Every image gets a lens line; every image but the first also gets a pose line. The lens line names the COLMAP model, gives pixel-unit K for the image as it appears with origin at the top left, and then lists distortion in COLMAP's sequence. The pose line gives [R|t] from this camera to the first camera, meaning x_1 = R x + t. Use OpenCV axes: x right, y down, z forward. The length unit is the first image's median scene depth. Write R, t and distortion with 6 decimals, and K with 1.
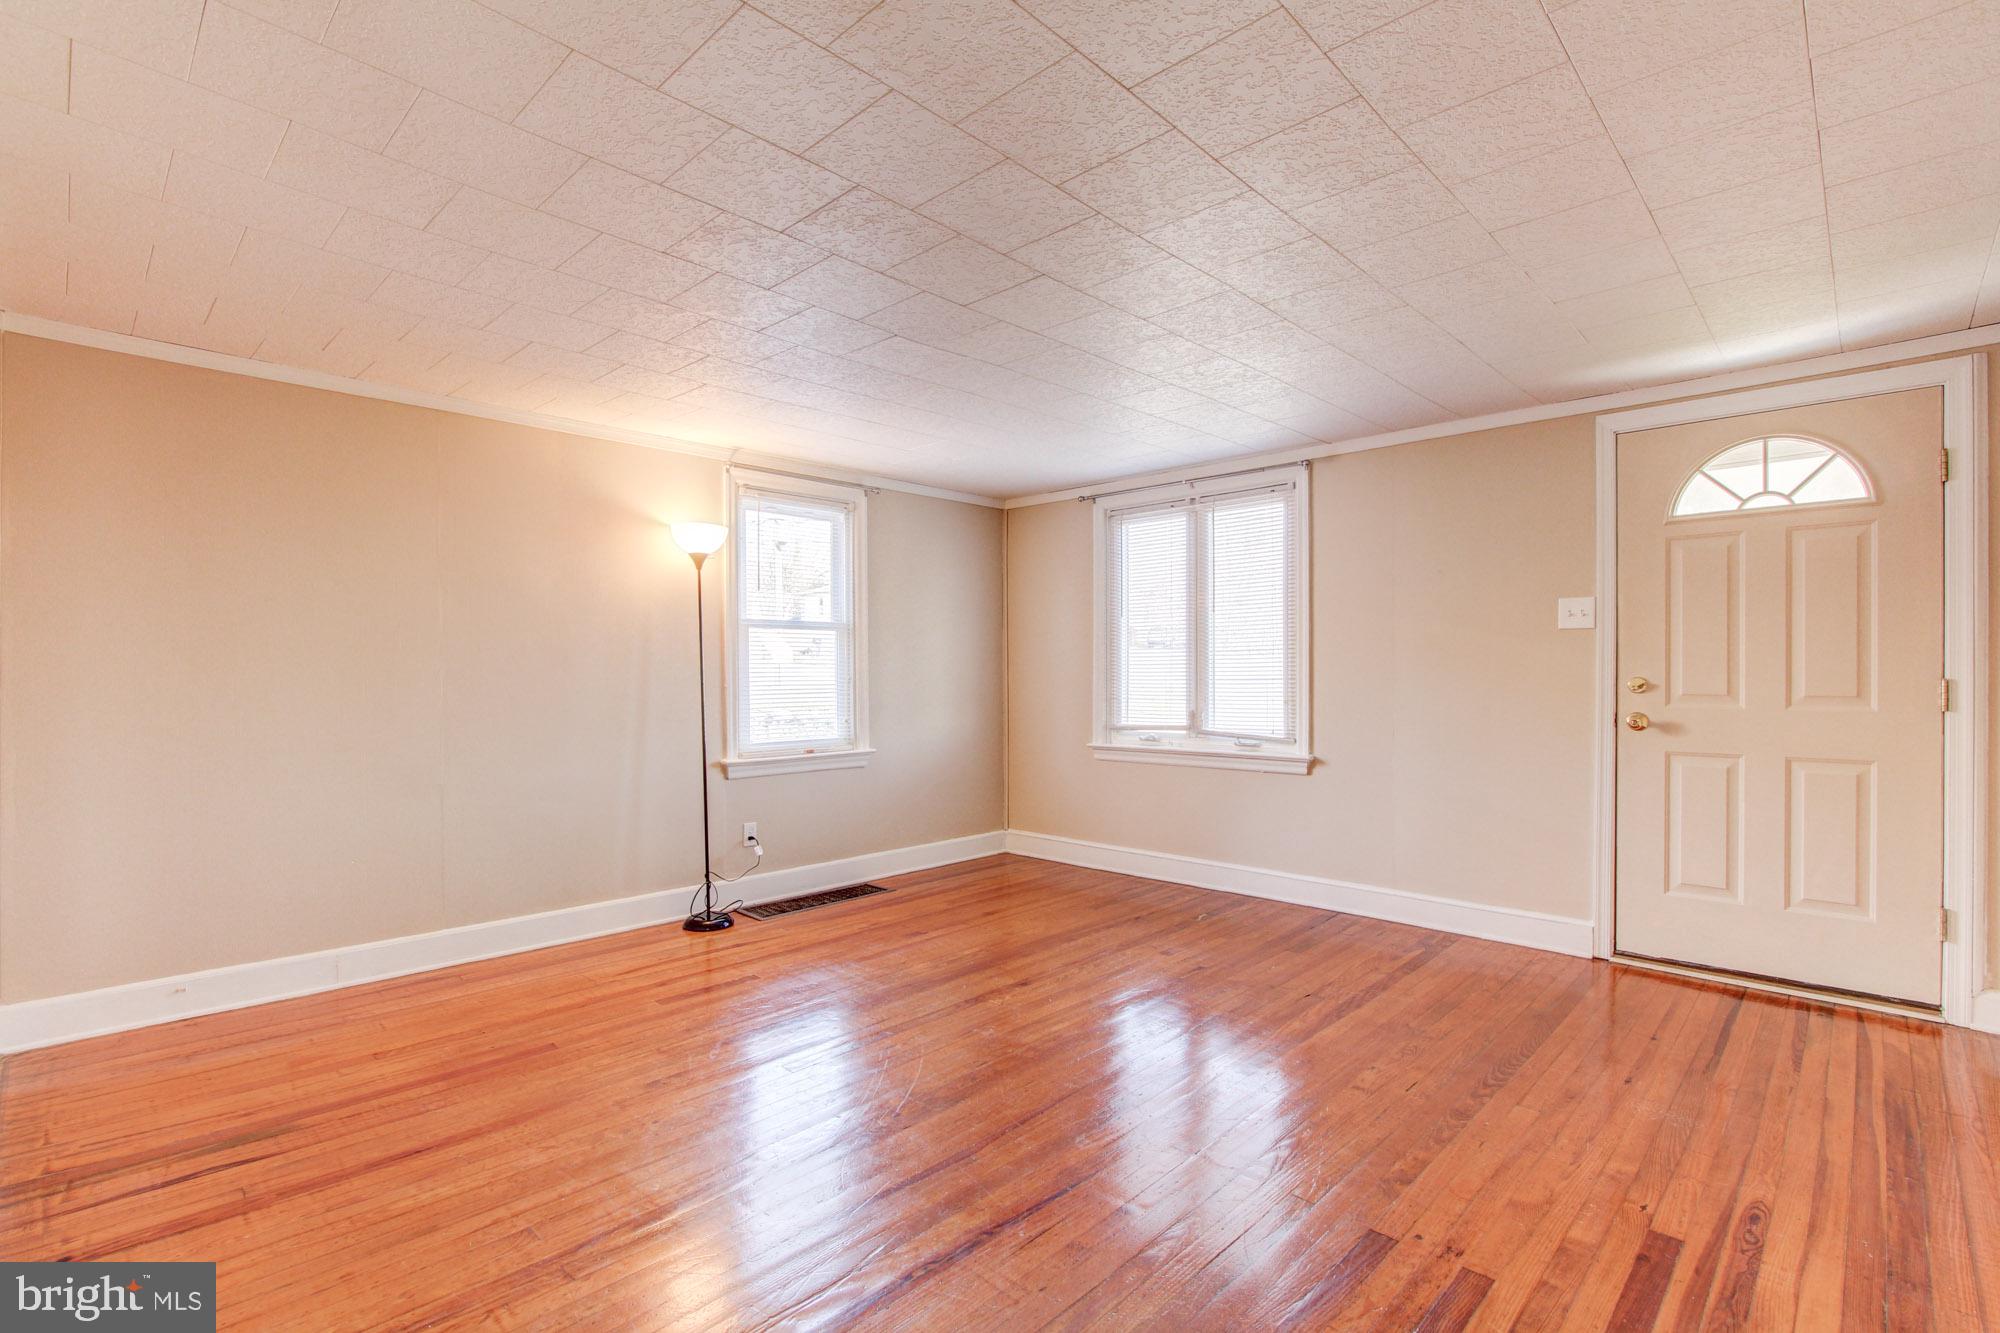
lens RADIAL K [[934.5, 0, 988.4], [0, 934.5, 665.1], [0, 0, 1]] dist [-0.022227, 0.004263]
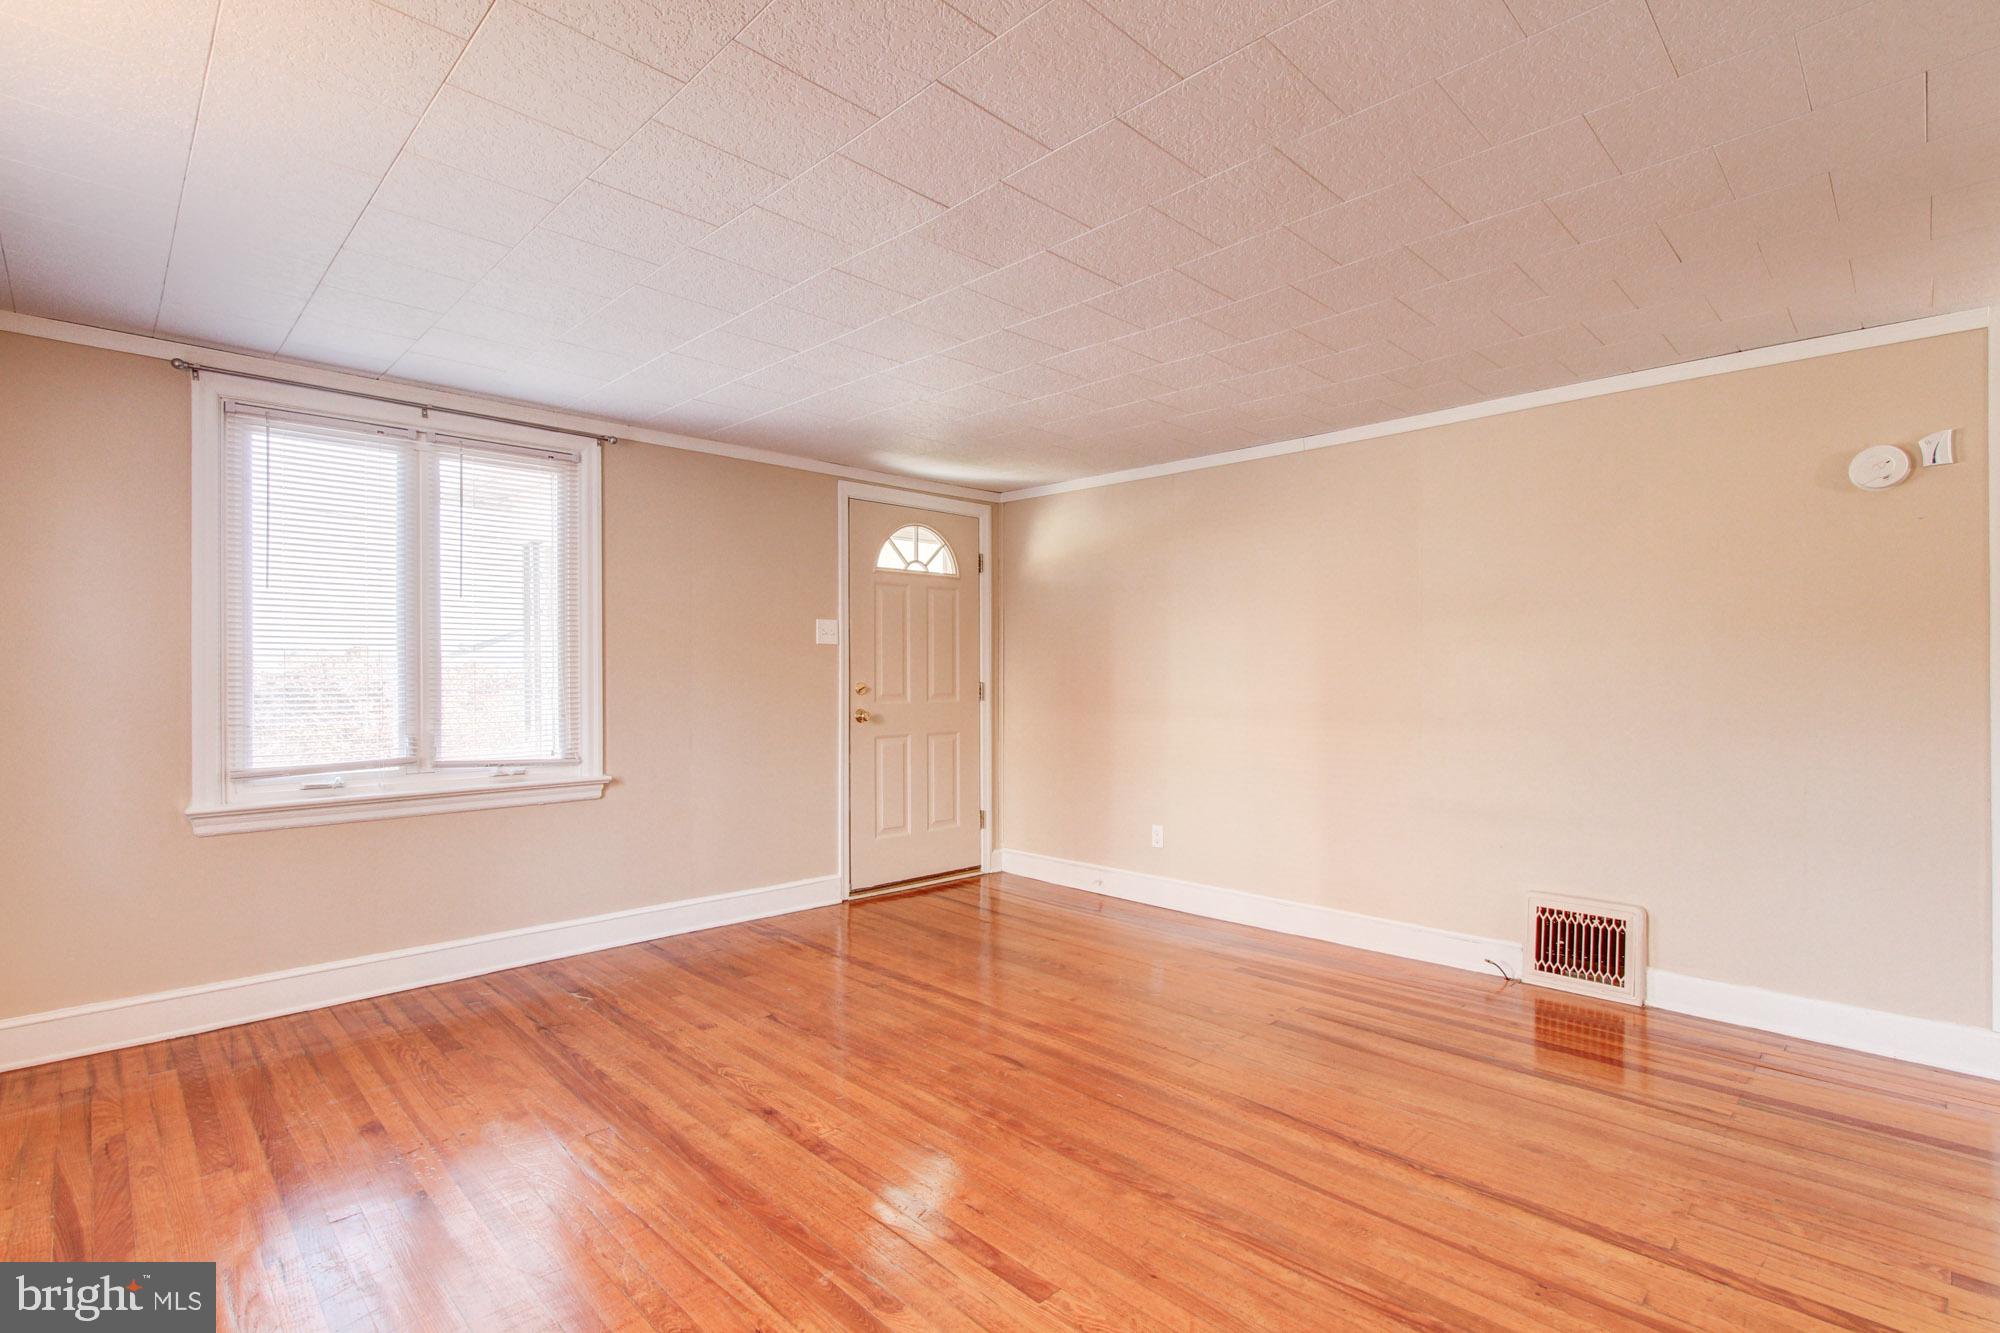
lens RADIAL K [[934.5, 0, 1007.0], [0, 934.5, 668.3], [0, 0, 1]] dist [-0.022227, 0.004263]
pose [[0.012955, 0.007275, 0.999890, -0.647208], [-0.007952, 0.999943, -0.007172, 0.000366], [-0.999884, -0.007858, 0.013013, 0.763071]]
